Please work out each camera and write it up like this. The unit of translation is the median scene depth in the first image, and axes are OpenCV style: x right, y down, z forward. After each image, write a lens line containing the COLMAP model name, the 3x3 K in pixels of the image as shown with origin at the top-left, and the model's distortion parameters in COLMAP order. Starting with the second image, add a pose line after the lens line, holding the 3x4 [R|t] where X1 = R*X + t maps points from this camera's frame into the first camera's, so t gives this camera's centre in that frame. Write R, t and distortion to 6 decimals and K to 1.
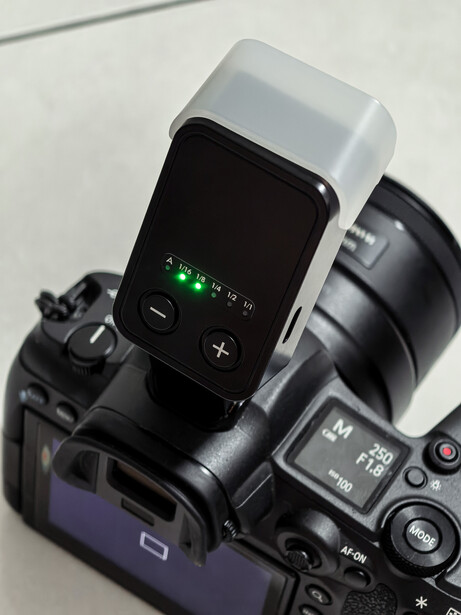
lens RADIAL K [[1786.6, 0, 231.7], [0, 1786.6, 305.9], [0, 0, 1]] dist [0.051324, 0.000000]
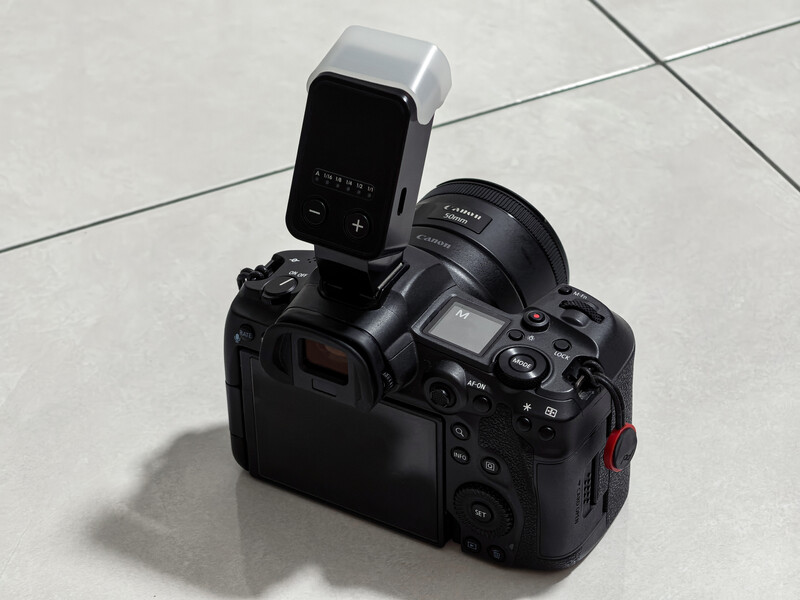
lens RADIAL K [[2324.0, 0, 398.9], [0, 2324.0, 301.6], [0, 0, 1]] dist [0.051324, 0.000000]
pose [[0.990403, -0.133325, -0.036429, 0.082915], [0.118256, 0.953865, -0.275967, 0.574360], [0.071542, 0.269011, 0.960476, -0.783661]]
